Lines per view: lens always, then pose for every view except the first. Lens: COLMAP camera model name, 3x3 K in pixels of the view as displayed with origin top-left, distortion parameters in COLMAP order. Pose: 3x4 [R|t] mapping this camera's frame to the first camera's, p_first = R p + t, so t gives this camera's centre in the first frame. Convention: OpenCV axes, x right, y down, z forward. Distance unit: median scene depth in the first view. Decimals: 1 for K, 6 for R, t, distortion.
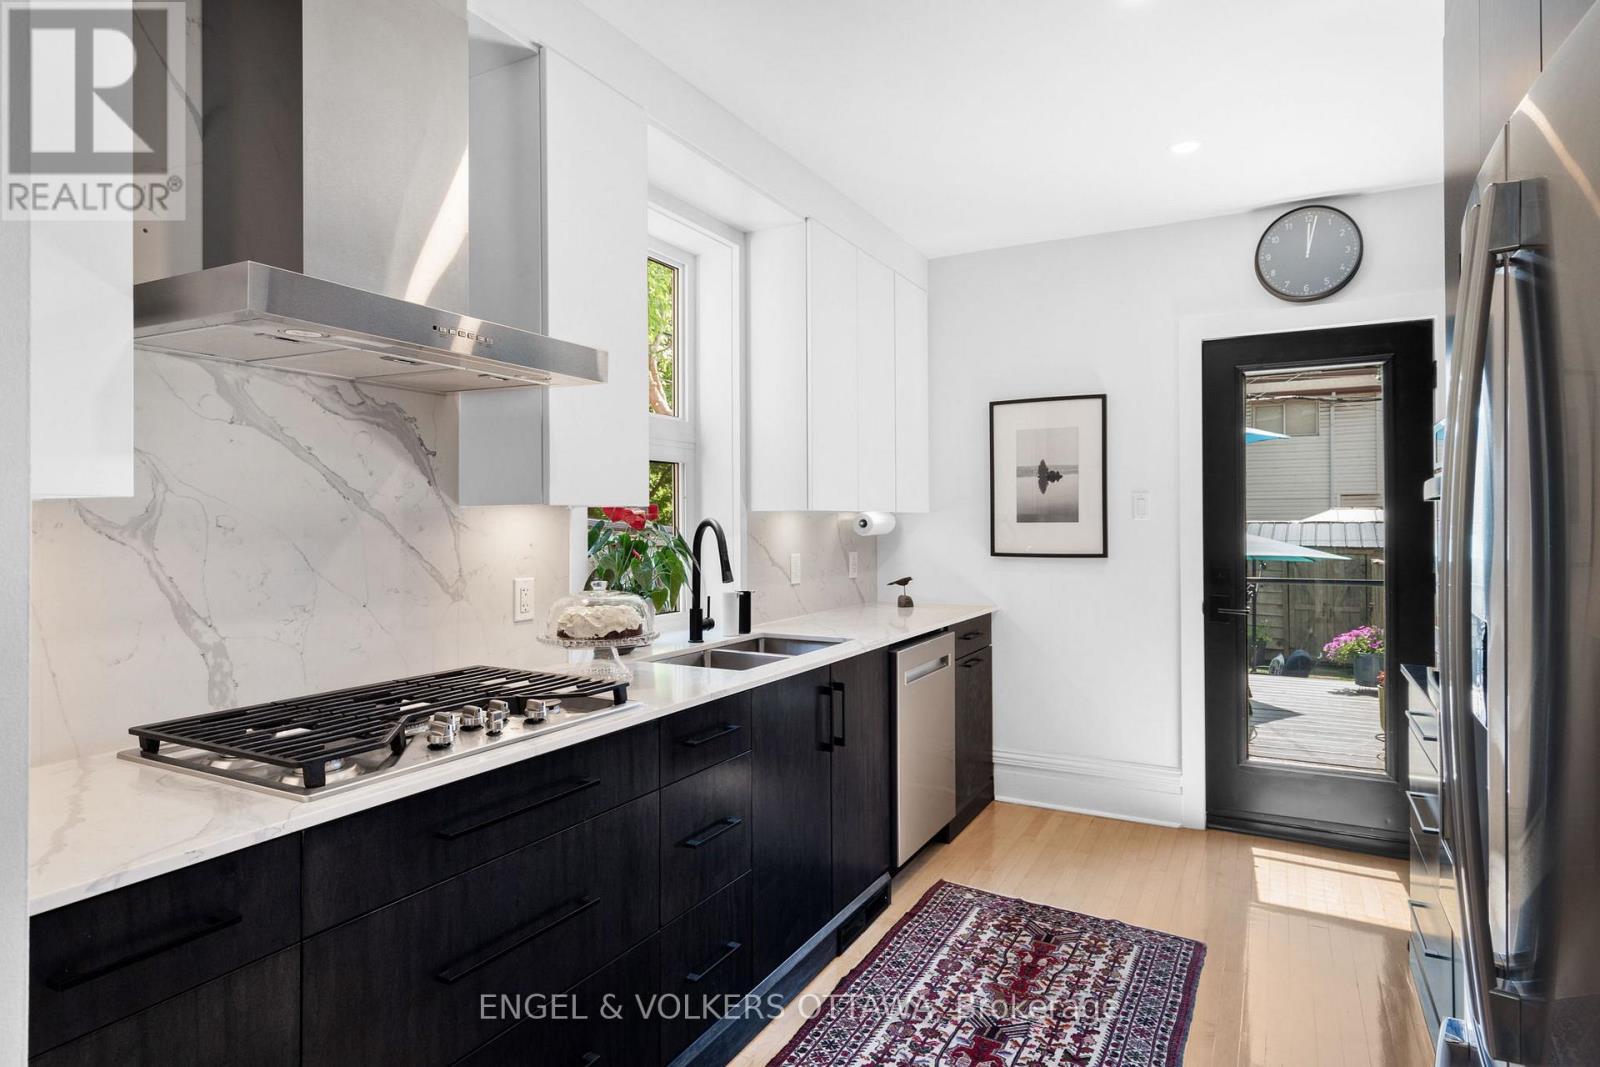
lens RADIAL K [[888.9, 0, 792.0], [0, 888.9, 524.9], [0, 0, 1]] dist [0.002635, 0.001001]
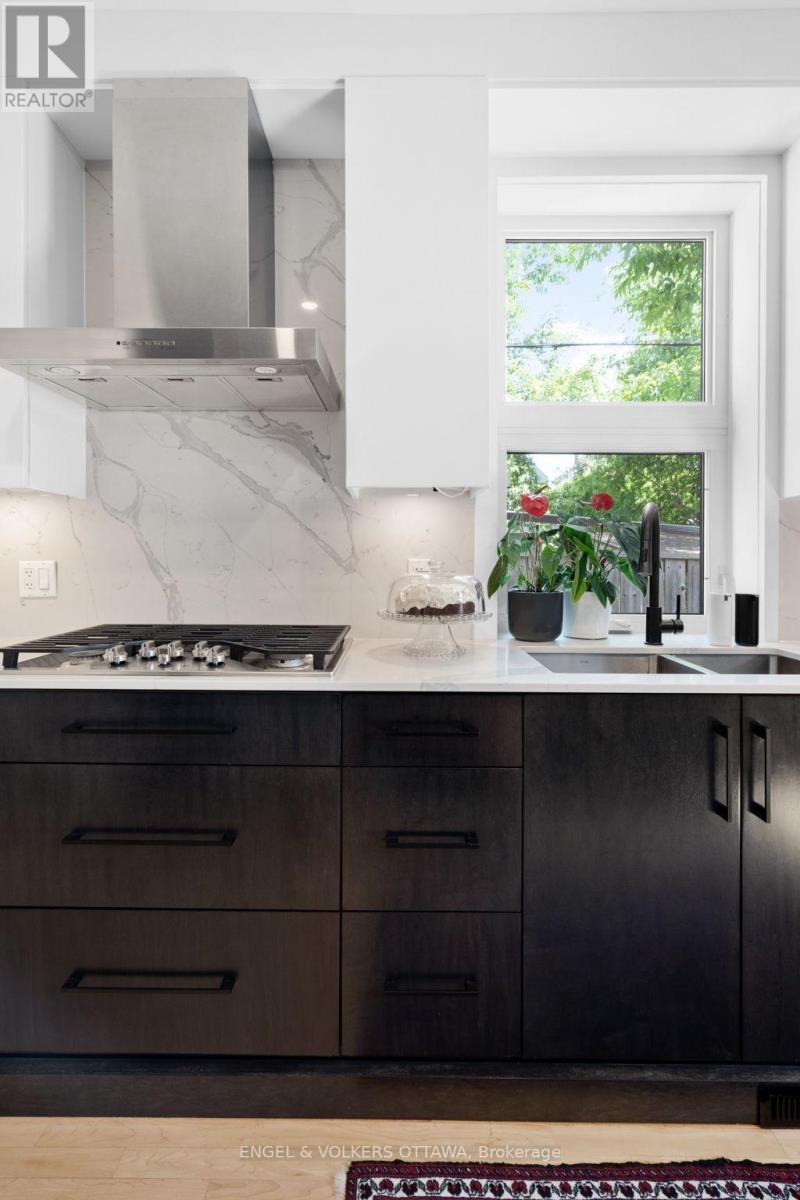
lens RADIAL K [[568.1, 0, 400.4], [0, 568.1, 568.0], [0, 0, 1]] dist [0.000620, 0.000301]
pose [[0.473423, 0.016844, -0.880674, 0.301330], [-0.008144, 0.999858, 0.014746, 0.053943], [0.880797, 0.000191, 0.473493, 0.556409]]
